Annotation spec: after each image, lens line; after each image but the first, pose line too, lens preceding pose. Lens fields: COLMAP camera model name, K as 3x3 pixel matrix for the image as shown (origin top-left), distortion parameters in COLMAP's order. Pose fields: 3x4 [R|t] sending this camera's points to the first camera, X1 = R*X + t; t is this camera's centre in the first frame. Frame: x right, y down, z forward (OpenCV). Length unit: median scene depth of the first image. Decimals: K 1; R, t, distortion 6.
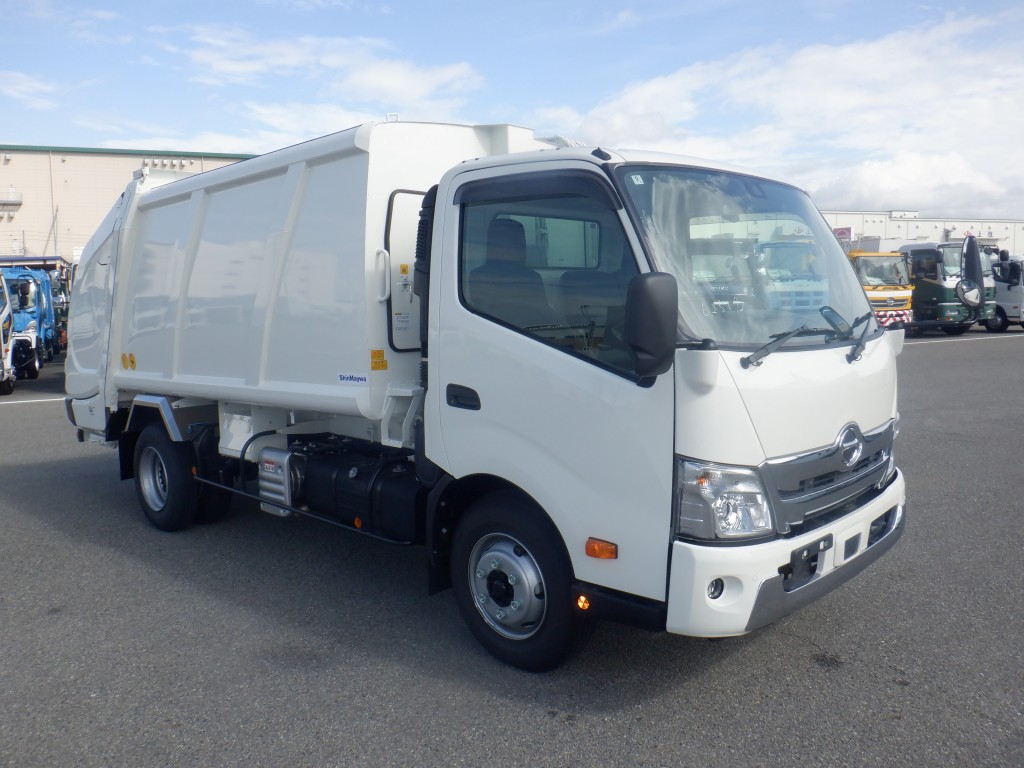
lens RADIAL K [[821.0, 0, 505.7], [0, 821.0, 378.7], [0, 0, 1]] dist [-0.020792, -0.011297]
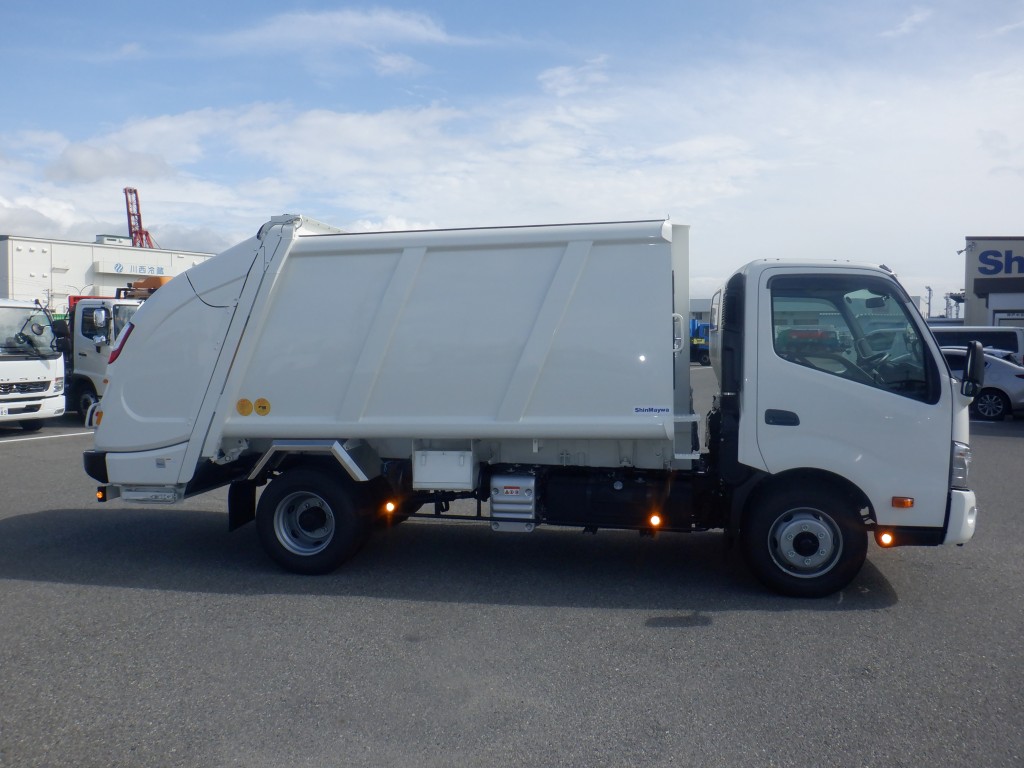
lens RADIAL K [[821.0, 0, 504.7], [0, 821.0, 379.1], [0, 0, 1]] dist [-0.020792, -0.011297]
pose [[0.838332, -0.005332, 0.545134, -1.093209], [0.037117, 0.998190, -0.047317, 0.003623], [-0.543895, 0.059901, 0.837013, 0.024195]]
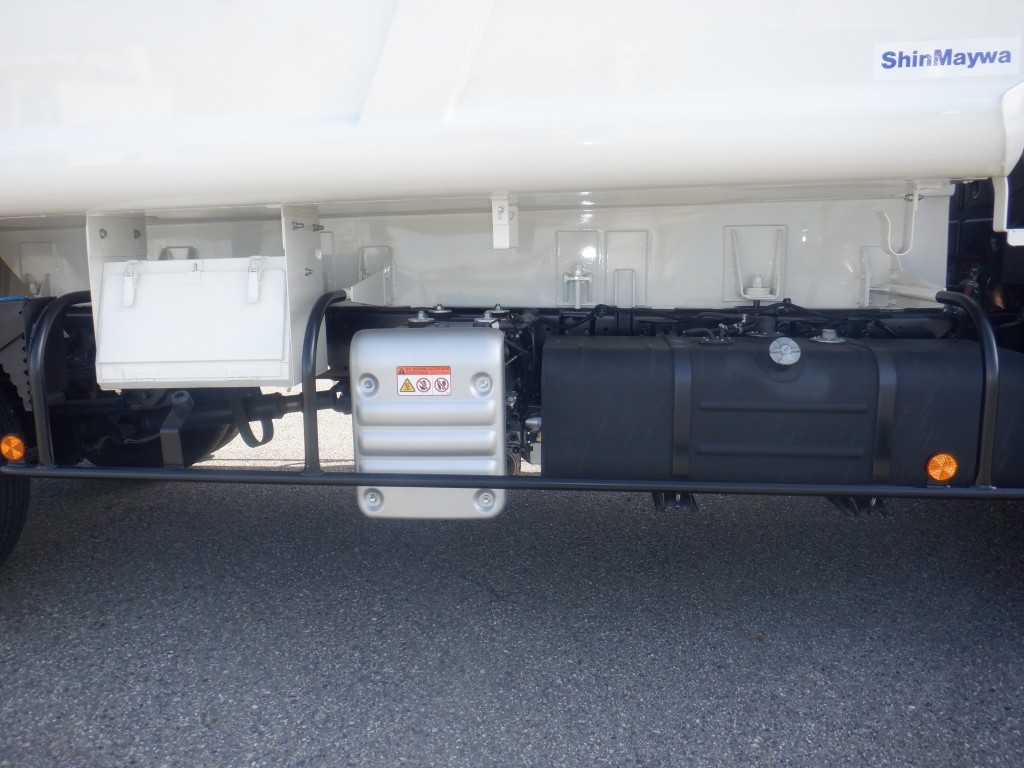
lens RADIAL K [[821.0, 0, 514.3], [0, 821.0, 383.5], [0, 0, 1]] dist [-0.020792, -0.011297]
pose [[0.774034, -0.094543, 0.626046, -0.552484], [0.060160, 0.995297, 0.075925, 0.099014], [-0.630280, -0.021106, 0.776081, 0.839567]]
